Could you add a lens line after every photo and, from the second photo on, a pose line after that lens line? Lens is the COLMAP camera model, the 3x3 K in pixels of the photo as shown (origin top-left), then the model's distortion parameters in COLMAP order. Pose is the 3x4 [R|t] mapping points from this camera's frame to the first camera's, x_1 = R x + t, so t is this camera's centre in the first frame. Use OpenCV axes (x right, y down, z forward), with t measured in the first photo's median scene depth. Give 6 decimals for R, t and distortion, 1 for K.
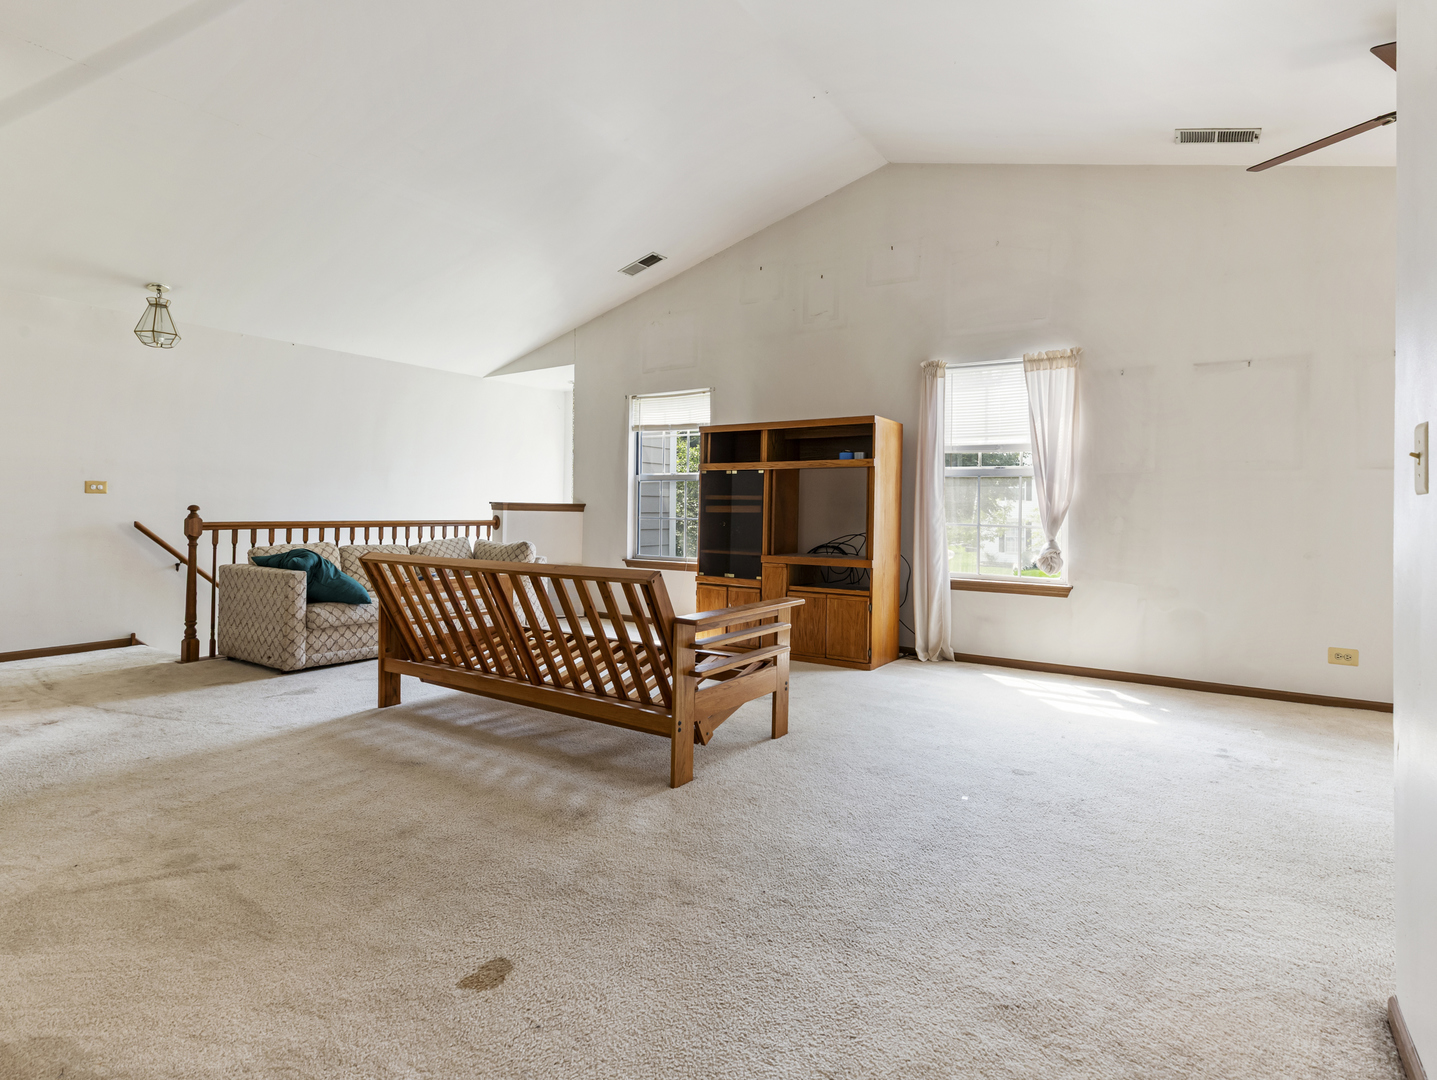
lens RADIAL K [[730.3, 0, 716.0], [0, 730.3, 537.7], [0, 0, 1]] dist [0.002570, -0.000490]
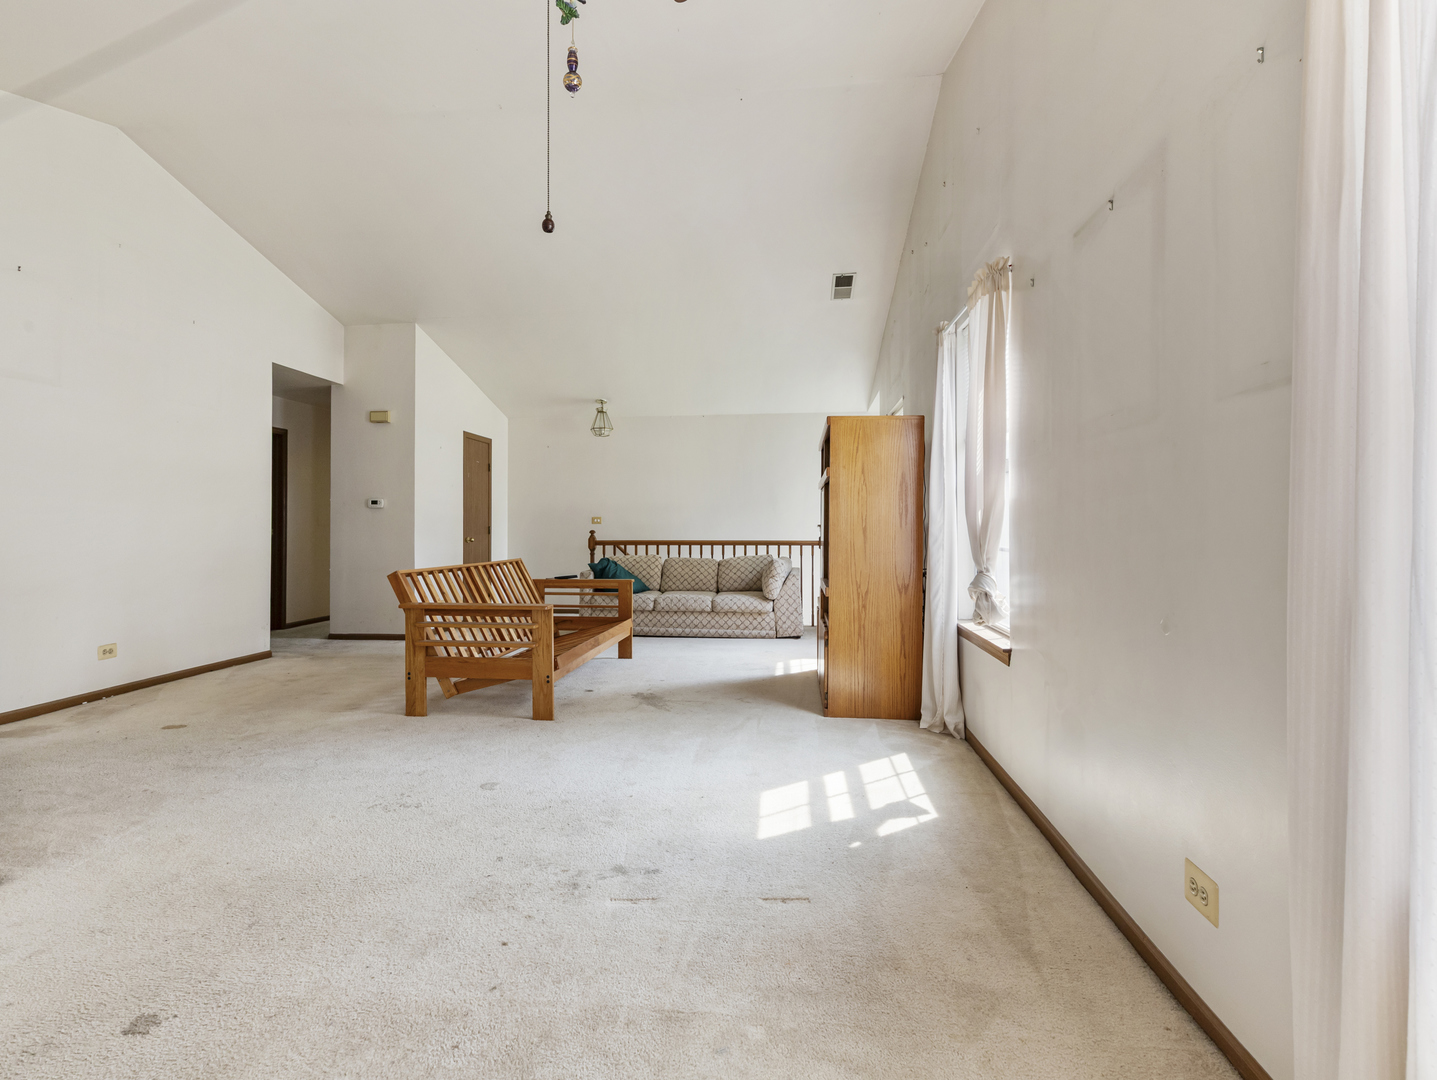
lens RADIAL K [[730.3, 0, 716.0], [0, 730.3, 537.7], [0, 0, 1]] dist [0.002570, -0.000490]
pose [[0.456159, 0.000819, -0.889898, 0.876111], [-0.026737, 0.999561, -0.012785, -0.013684], [0.889497, 0.029625, 0.455980, 0.484956]]
